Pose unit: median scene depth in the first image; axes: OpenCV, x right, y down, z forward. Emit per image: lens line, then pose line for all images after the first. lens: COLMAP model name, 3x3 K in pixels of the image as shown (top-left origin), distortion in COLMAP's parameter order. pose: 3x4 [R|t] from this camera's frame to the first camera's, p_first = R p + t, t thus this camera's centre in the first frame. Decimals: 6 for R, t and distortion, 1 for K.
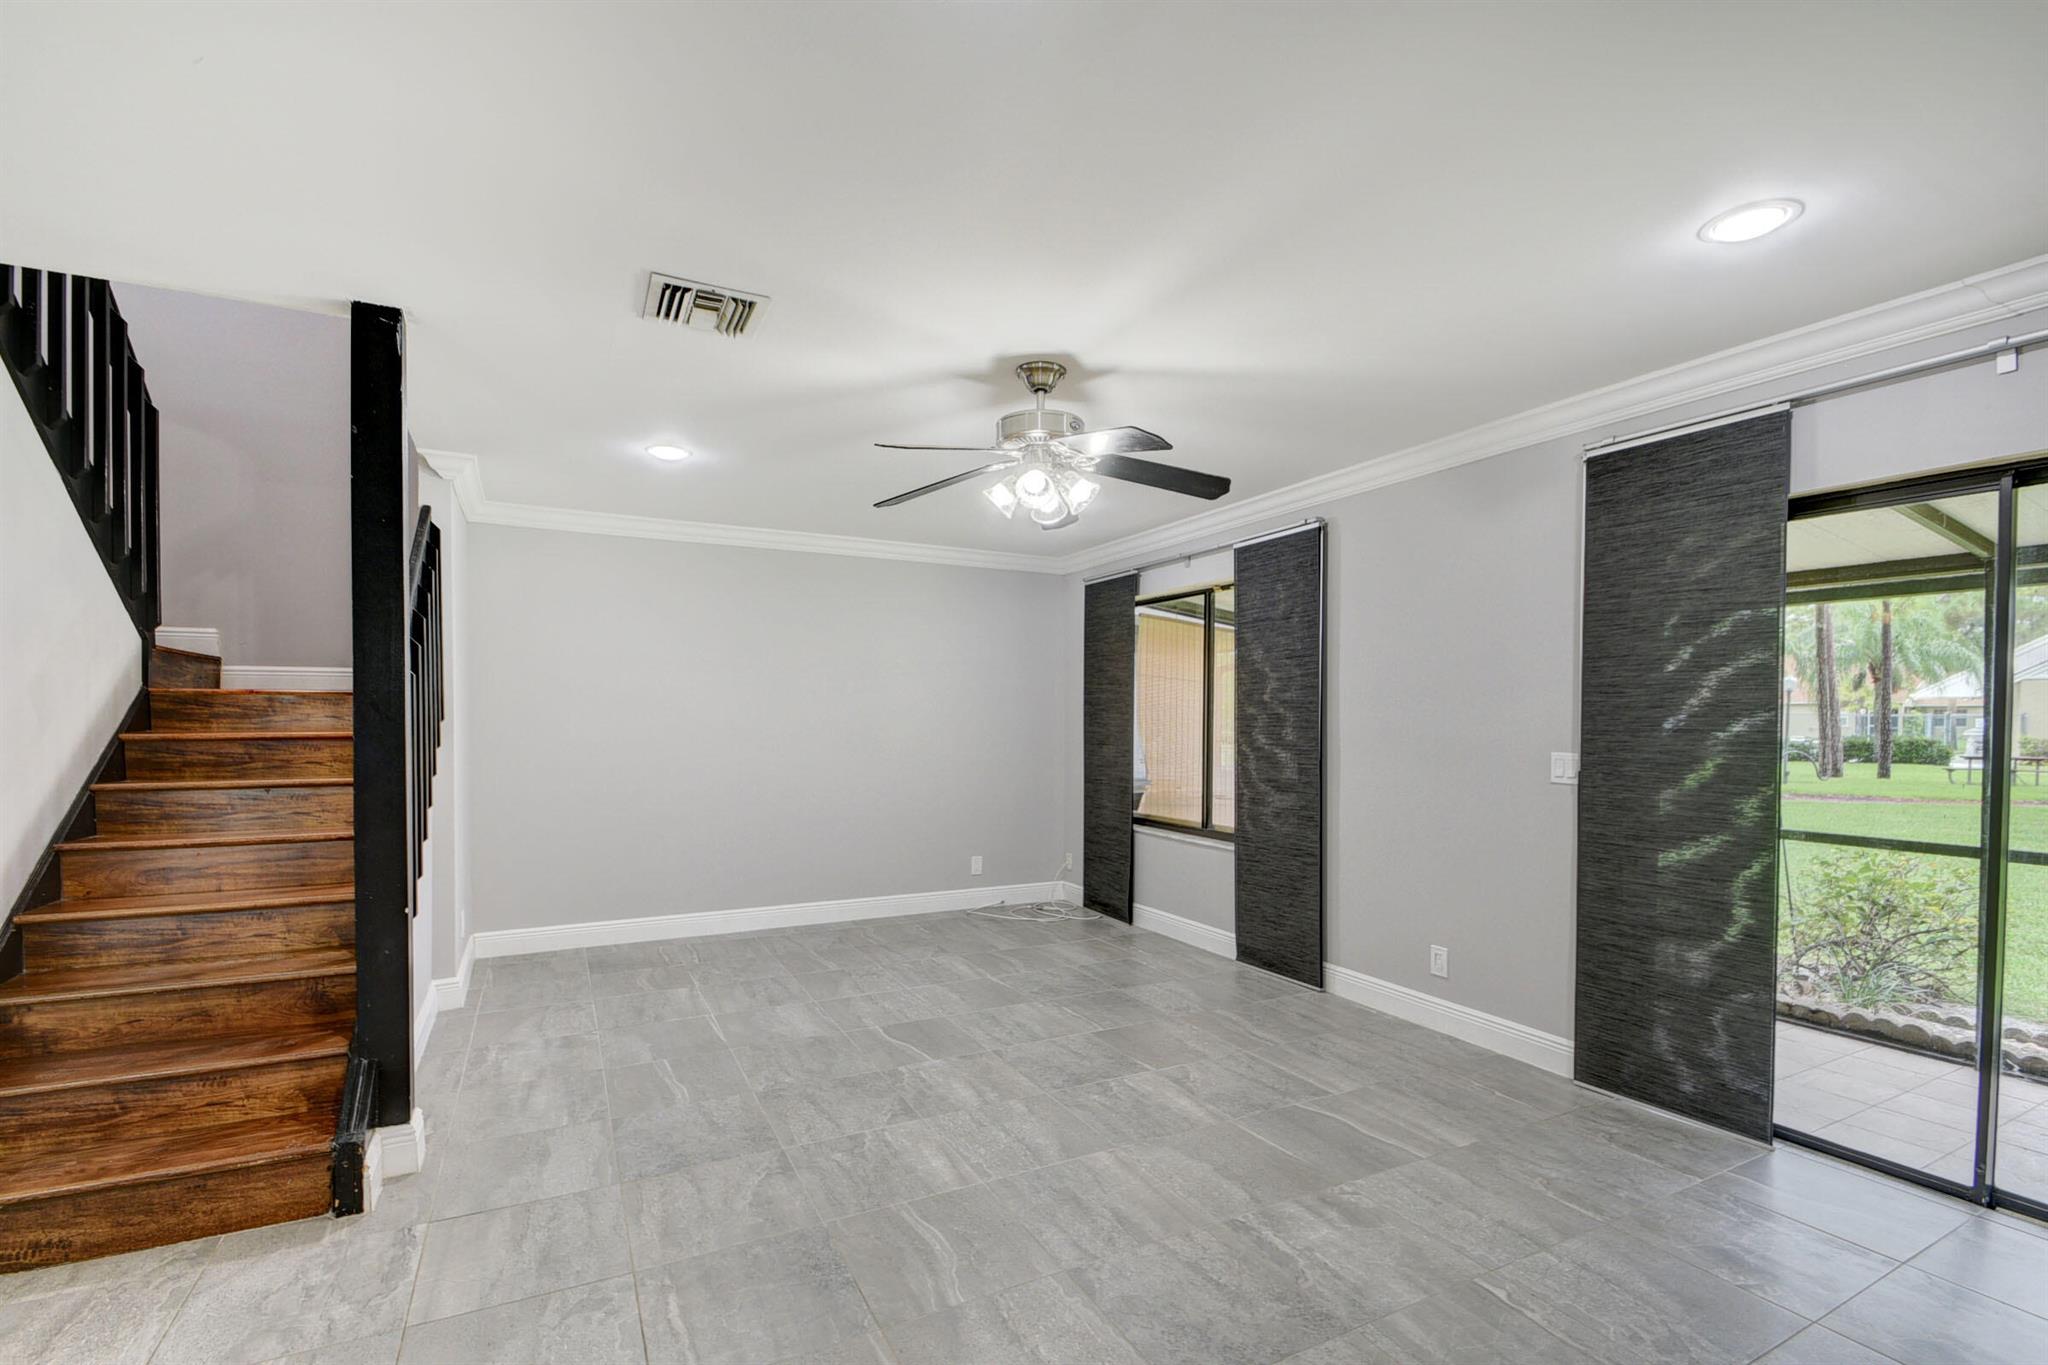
lens RADIAL K [[905.6, 0, 1013.2], [0, 905.6, 733.2], [0, 0, 1]] dist [0.016812, -0.017439]
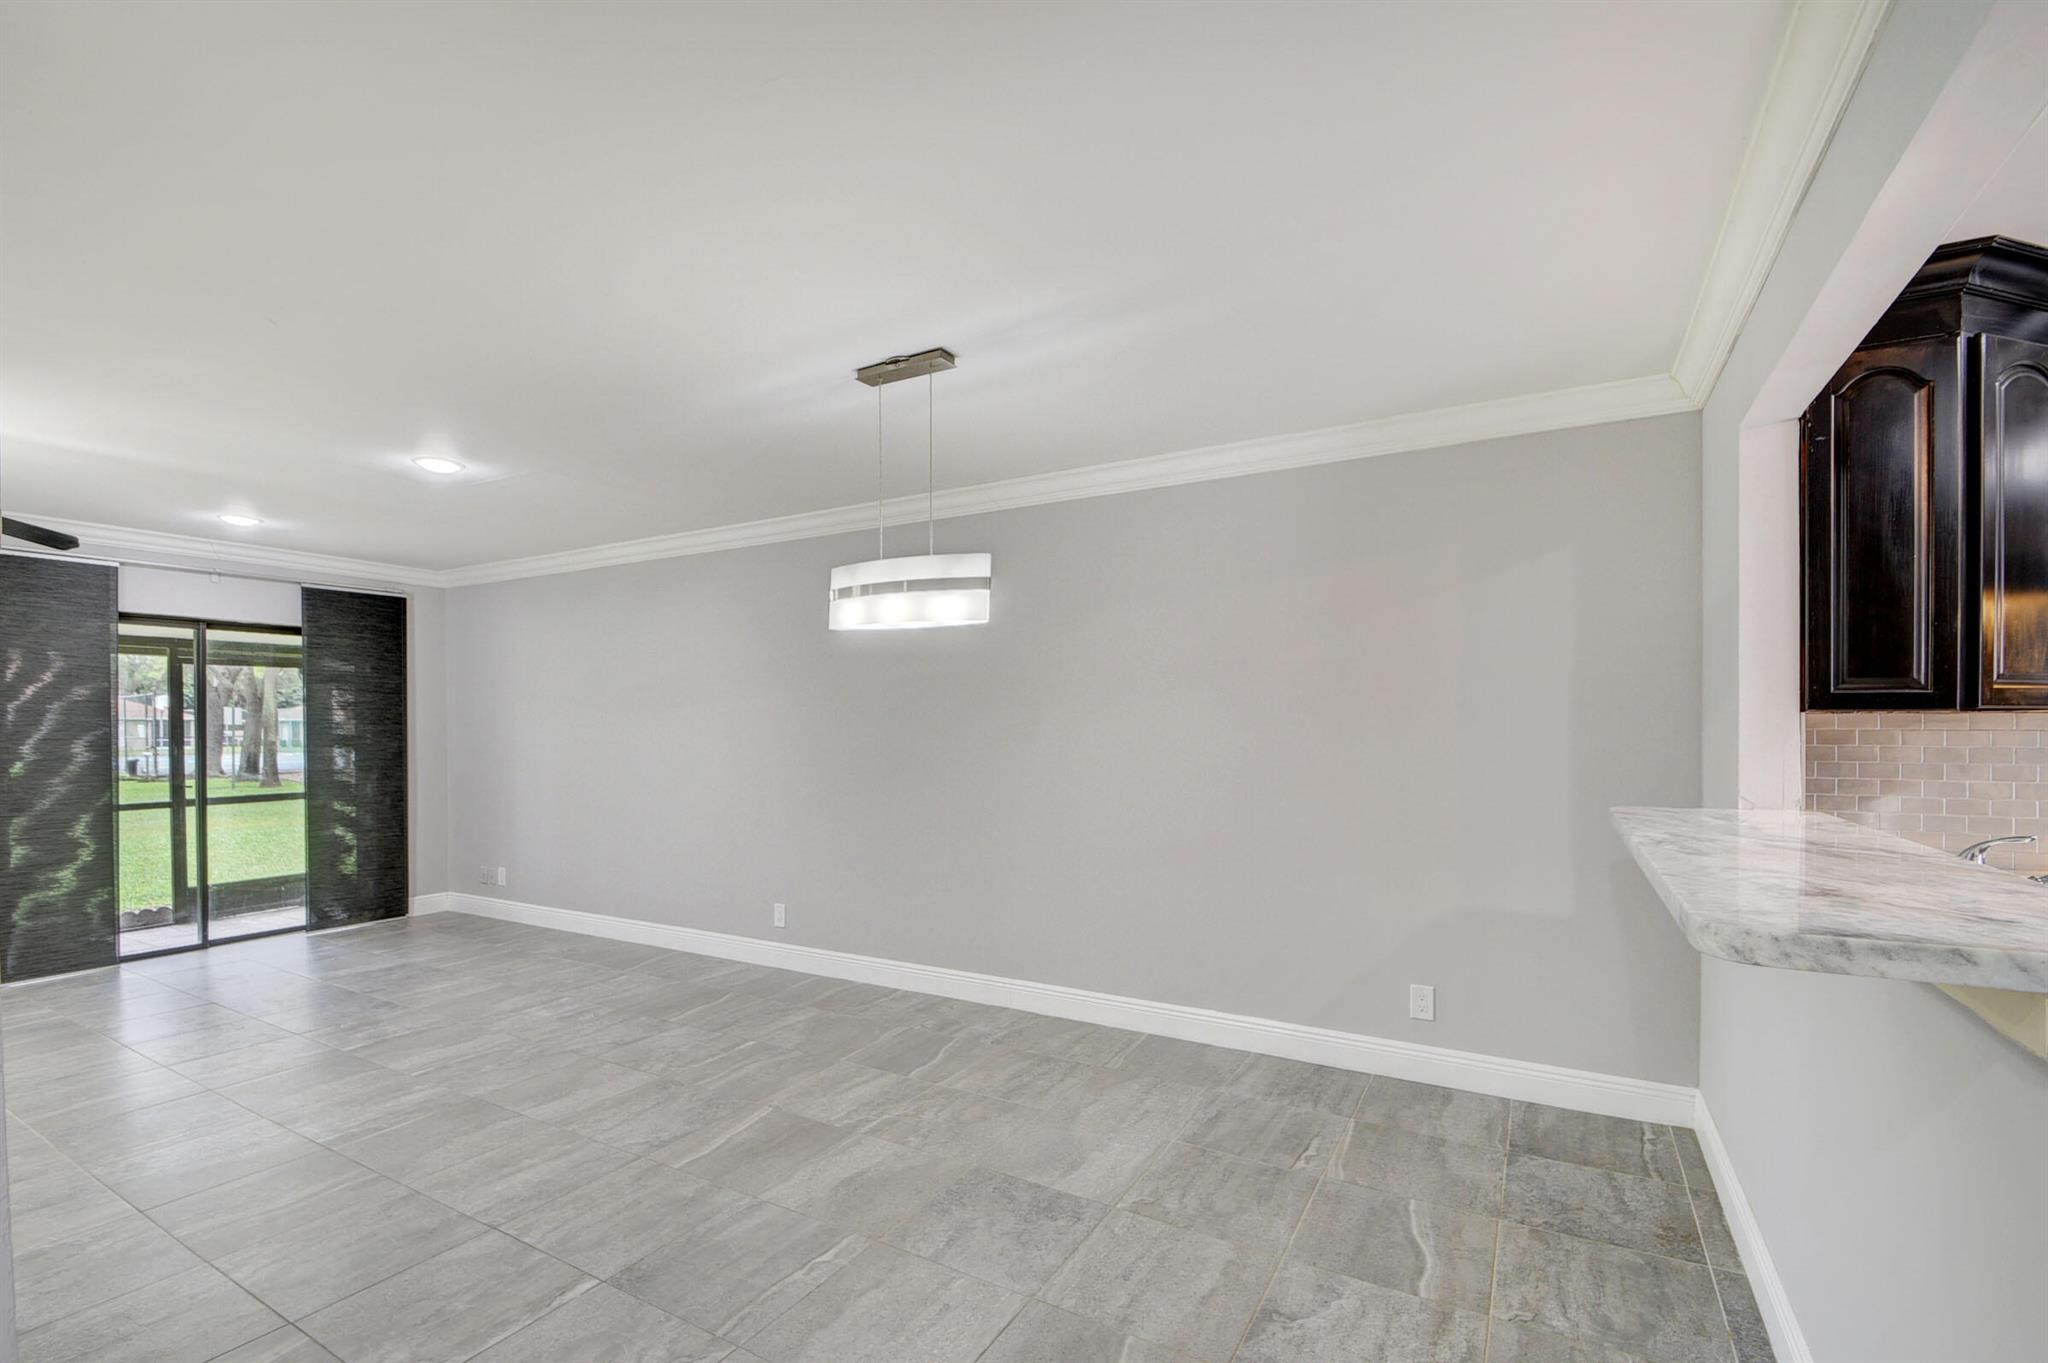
lens RADIAL K [[905.6, 0, 1013.2], [0, 905.6, 732.2], [0, 0, 1]] dist [0.016812, -0.017439]
pose [[-0.536793, -0.005049, 0.843699, -1.509962], [0.016915, 0.999717, 0.016745, -0.013000], [-0.843545, 0.023260, -0.536555, 0.395588]]
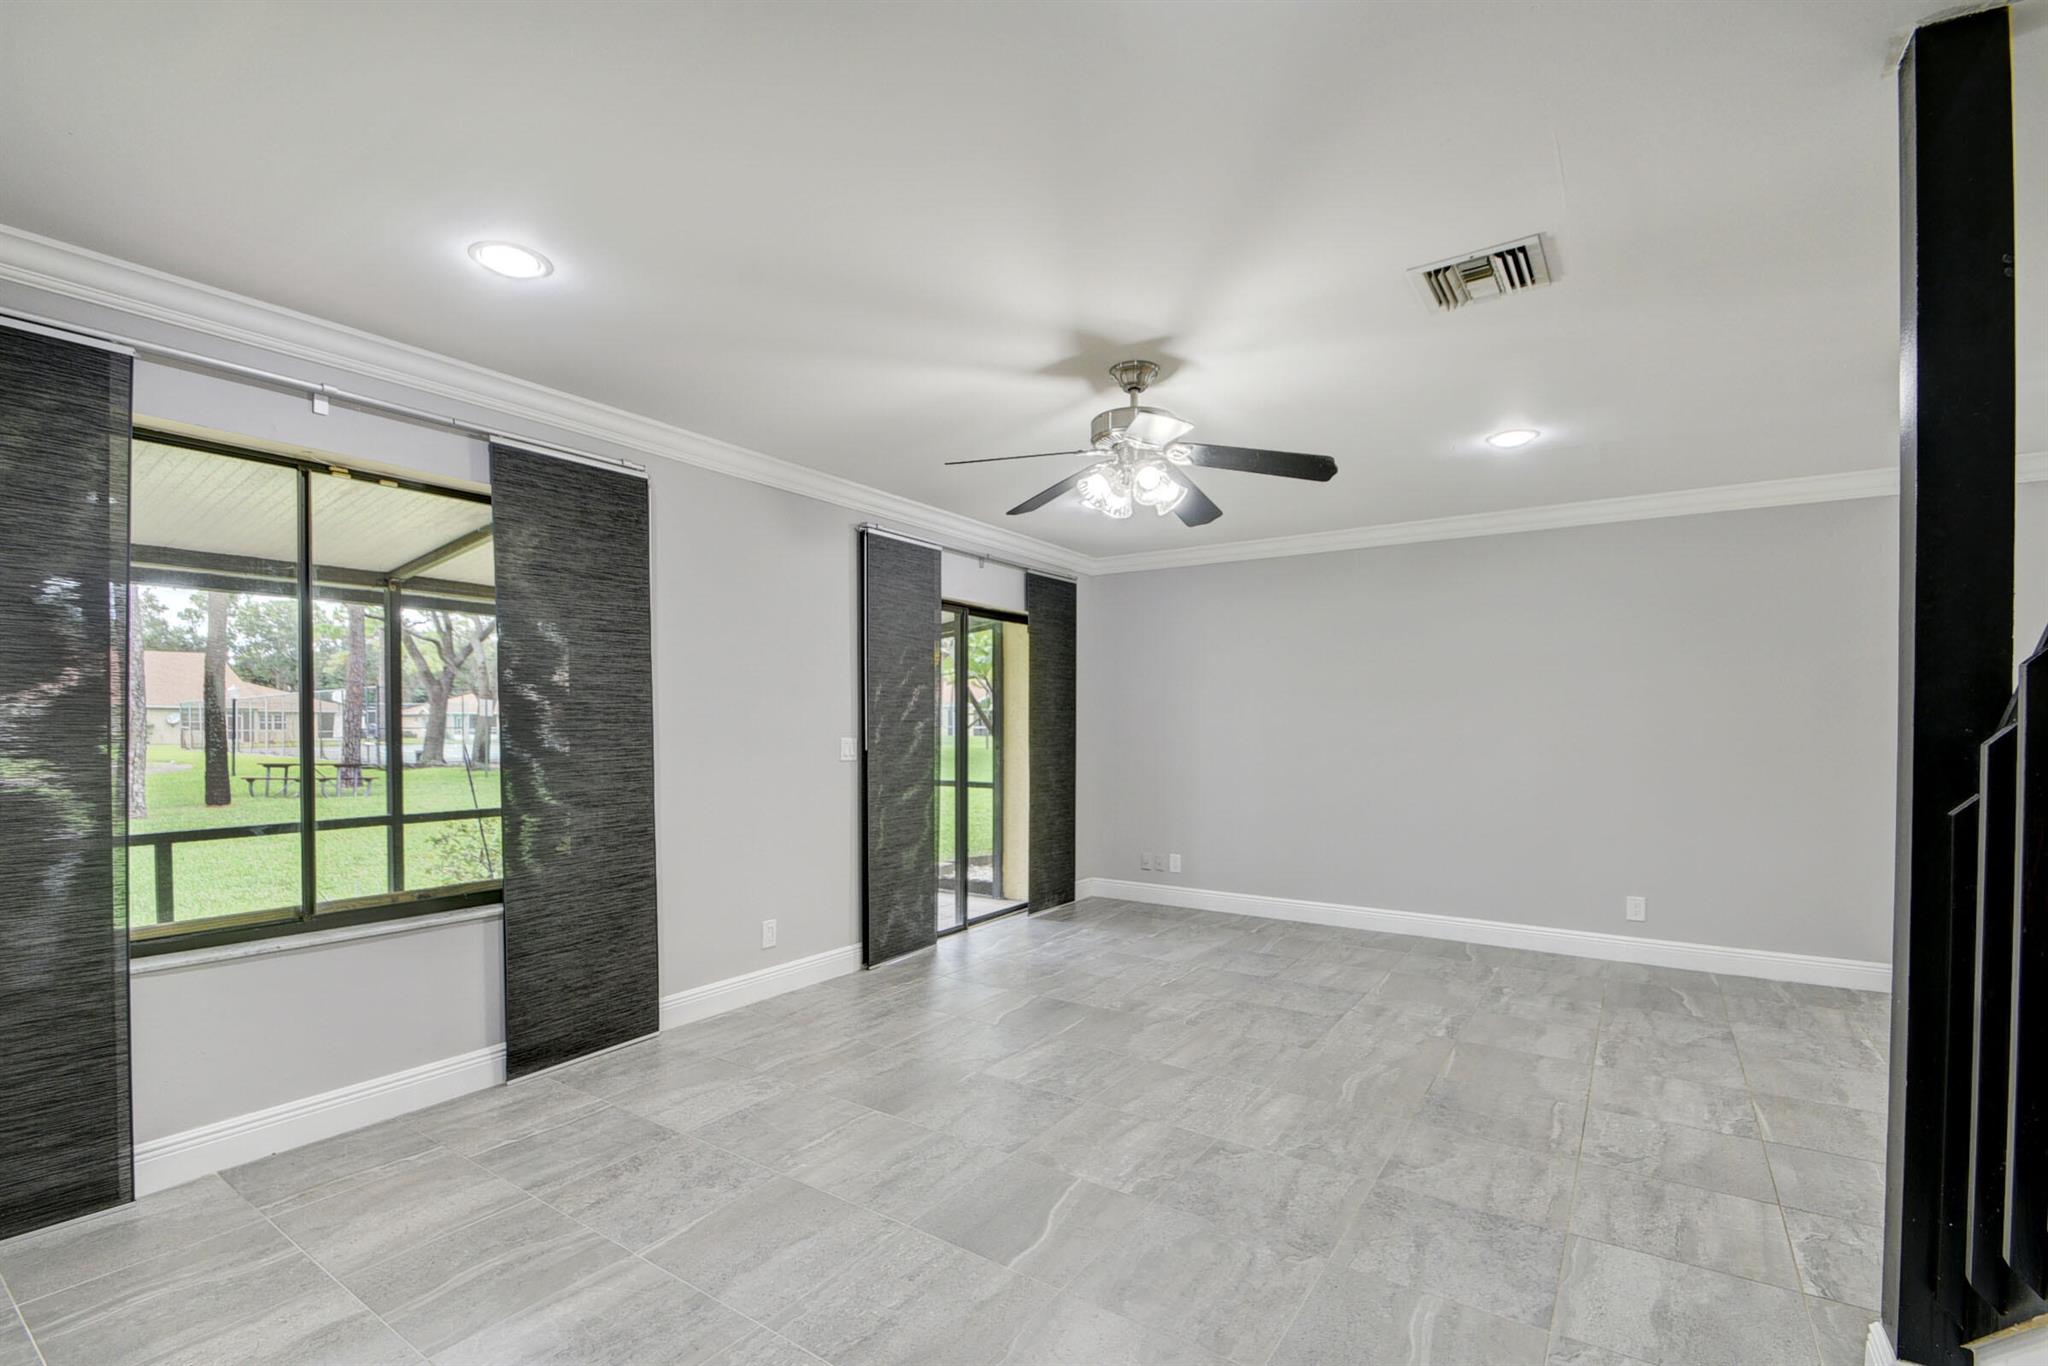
lens RADIAL K [[905.6, 0, 1013.2], [0, 905.6, 733.7], [0, 0, 1]] dist [0.016812, -0.017439]
pose [[-0.472928, -0.013101, 0.881004, -0.786856], [0.011770, 0.999706, 0.021184, -0.012233], [-0.881023, 0.020388, -0.472635, 1.560444]]
